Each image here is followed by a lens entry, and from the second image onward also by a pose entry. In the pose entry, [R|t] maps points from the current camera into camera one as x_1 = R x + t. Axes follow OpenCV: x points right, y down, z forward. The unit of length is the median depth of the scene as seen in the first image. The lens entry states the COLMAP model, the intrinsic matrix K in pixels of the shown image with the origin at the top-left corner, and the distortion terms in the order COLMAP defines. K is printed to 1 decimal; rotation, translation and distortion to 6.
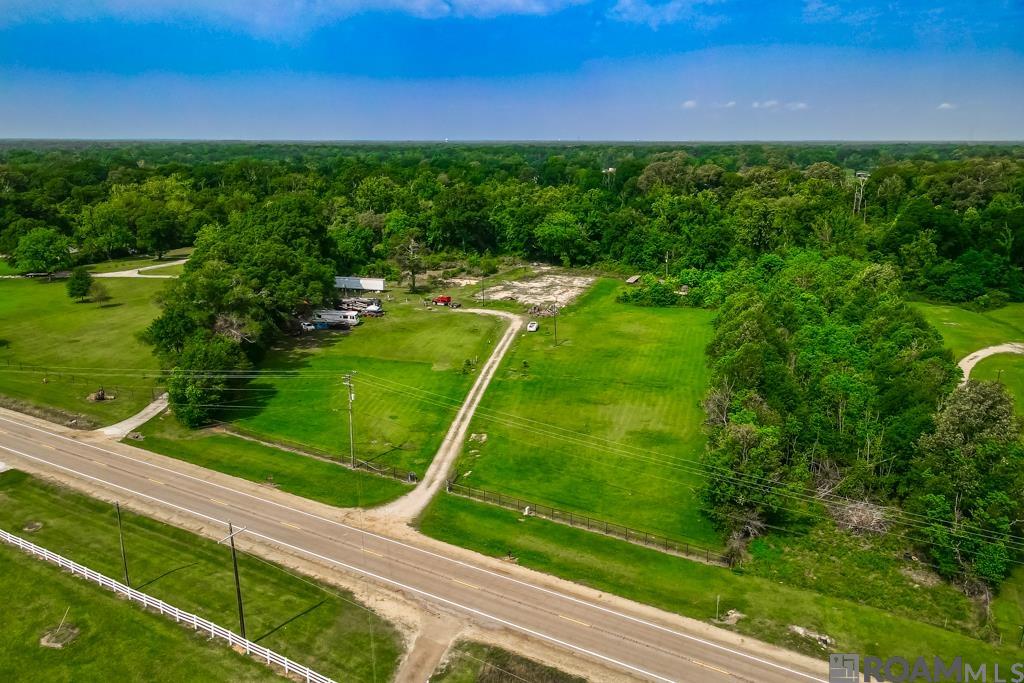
lens RADIAL K [[748.3, 0, 508.8], [0, 748.3, 357.3], [0, 0, 1]] dist [0.007622, 0.006344]
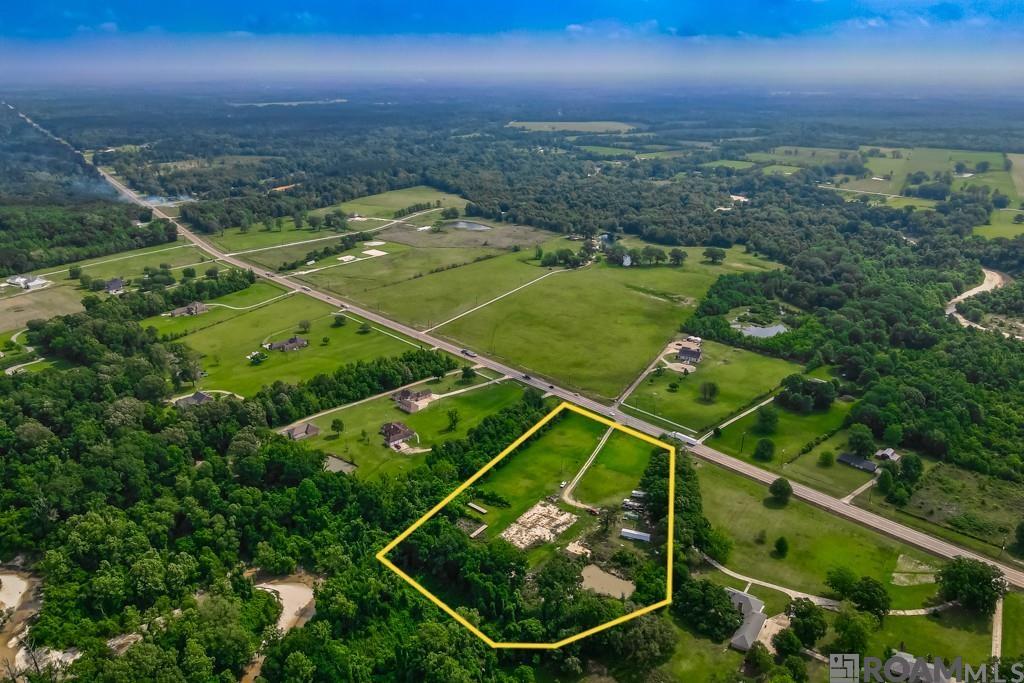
lens RADIAL K [[748.3, 0, 508.8], [0, 748.3, 357.3], [0, 0, 1]] dist [0.007622, 0.006344]
pose [[-0.958662, -0.101677, 0.265763, -0.364129], [0.083375, 0.792614, 0.603997, -1.670611], [-0.272060, 0.601186, -0.751371, 2.328596]]
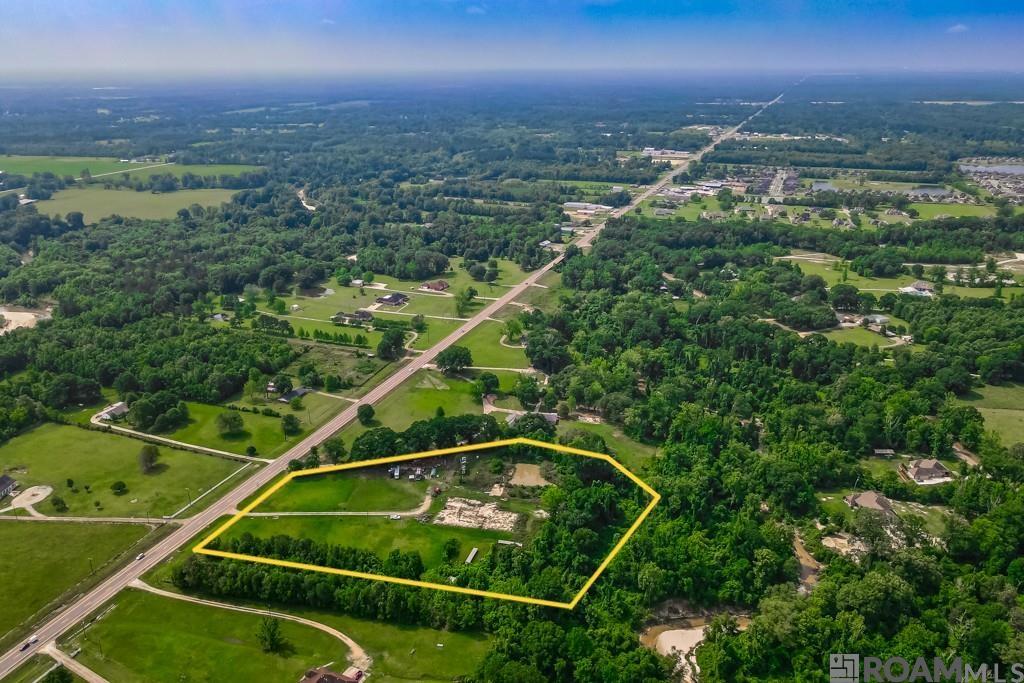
lens RADIAL K [[765.3, 0, 506.7], [0, 765.3, 341.5], [0, 0, 1]] dist [0.001447, 0.004483]
pose [[0.134553, 0.349216, -0.927332, 1.829780], [-0.274847, 0.912275, 0.303666, -1.186732], [0.952027, 0.214015, 0.218730, 0.592094]]
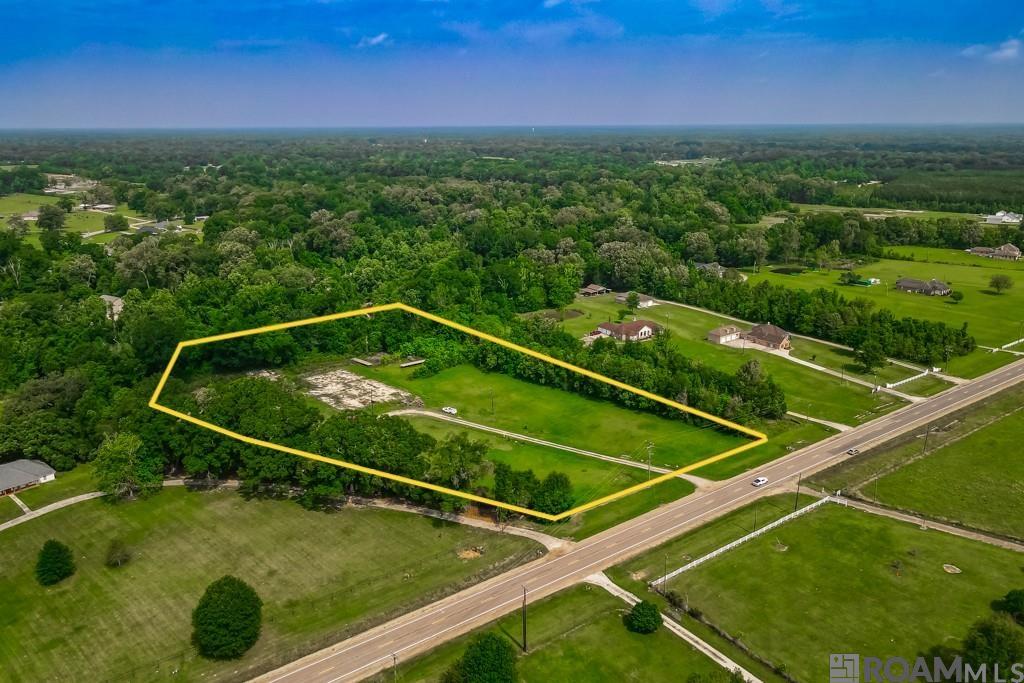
lens RADIAL K [[748.3, 0, 508.8], [0, 748.3, 357.3], [0, 0, 1]] dist [0.007622, 0.006344]
pose [[0.413753, -0.275661, 0.867652, -1.014113], [0.259045, 0.949308, 0.178074, -0.323265], [-0.872757, 0.151083, 0.464187, 0.163856]]
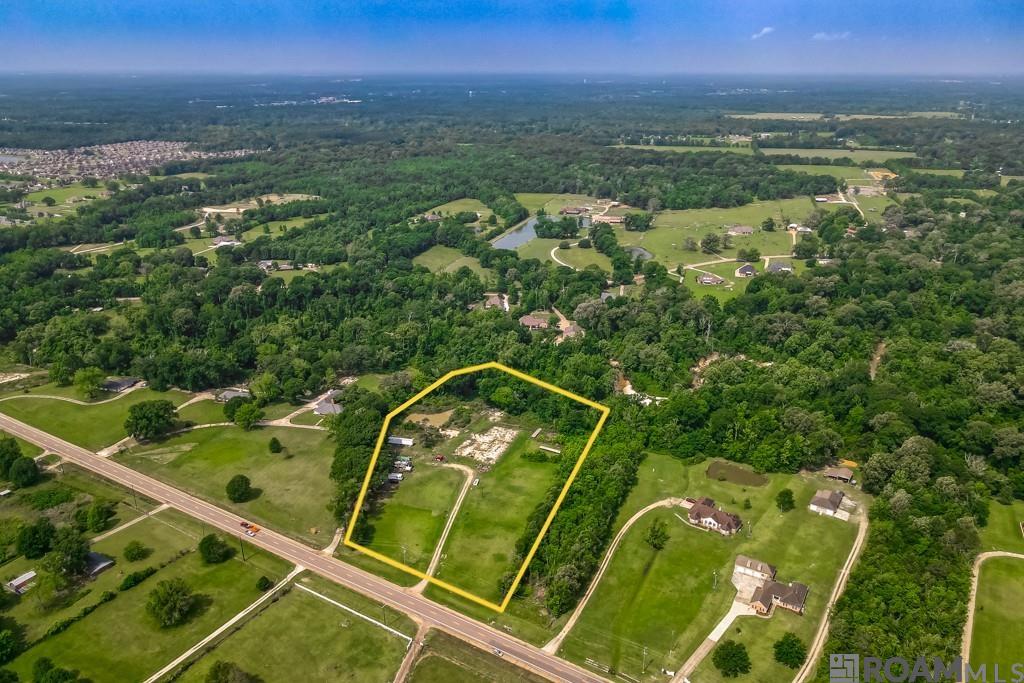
lens RADIAL K [[748.3, 0, 508.8], [0, 748.3, 357.3], [0, 0, 1]] dist [0.007622, 0.006344]
pose [[0.999384, 0.013235, -0.032517, 0.176658], [-0.010340, 0.996100, 0.087623, -0.548890], [0.033550, -0.087232, 0.995623, -1.118284]]
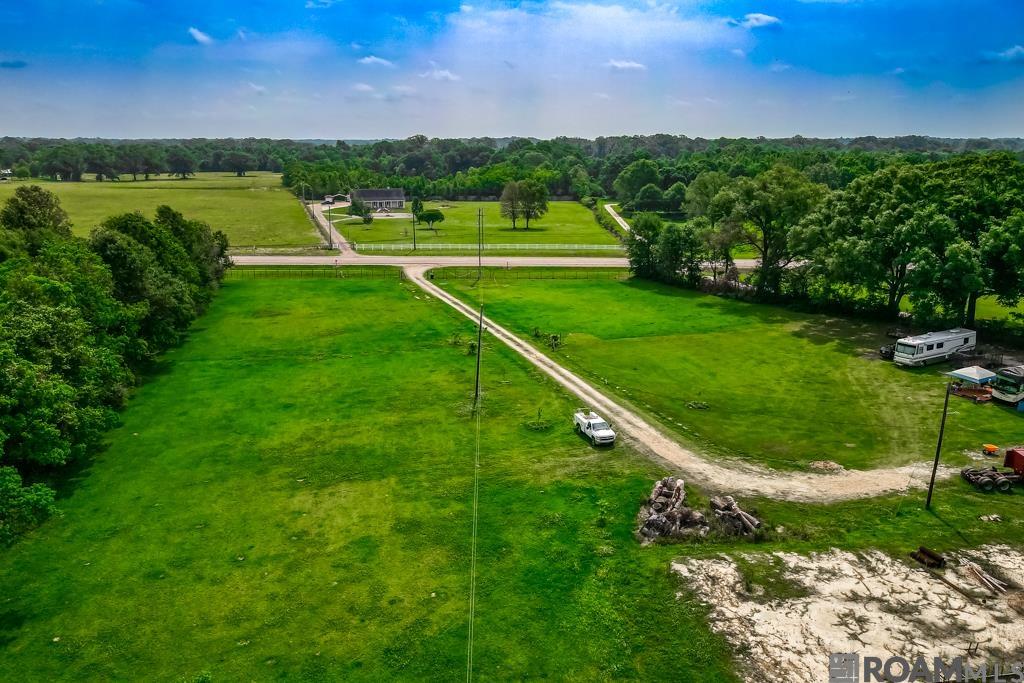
lens RADIAL K [[748.3, 0, 508.8], [0, 748.3, 357.3], [0, 0, 1]] dist [0.007622, 0.006344]
pose [[-0.880820, 0.132361, -0.454572, 0.206630], [-0.131237, 0.854245, 0.503034, -0.222691], [0.454898, 0.502739, -0.735066, 1.068483]]
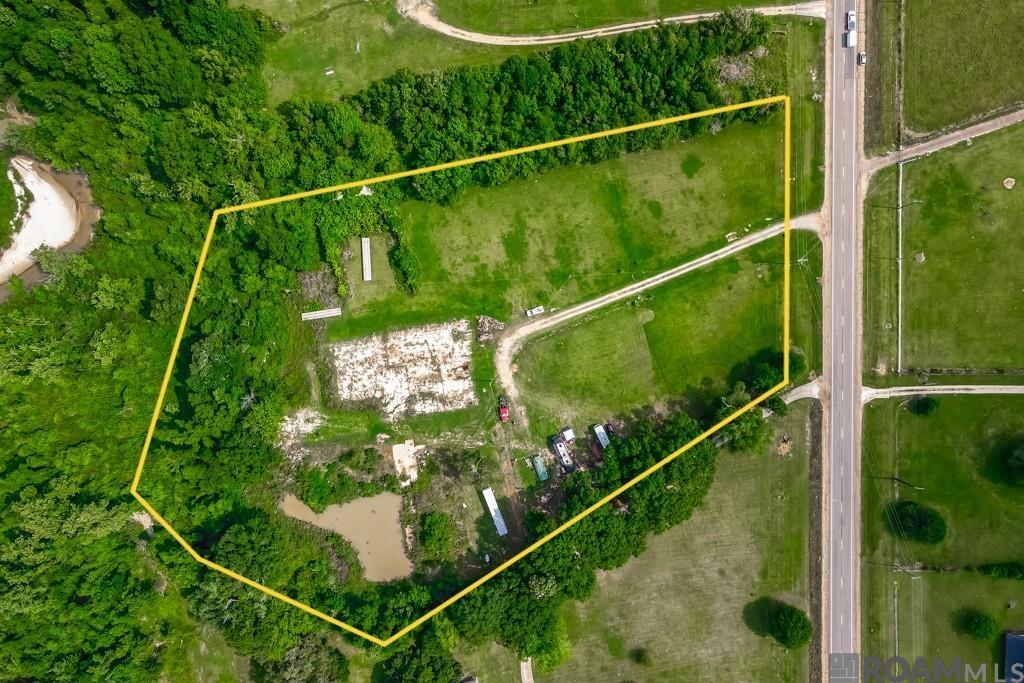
lens RADIAL K [[748.3, 0, 508.8], [0, 748.3, 357.3], [0, 0, 1]] dist [0.007622, 0.006344]
pose [[-0.493474, -0.869711, 0.009262, -0.025007], [0.261386, -0.138137, 0.955299, -1.174211], [-0.829554, 0.473836, 0.295497, 0.582372]]
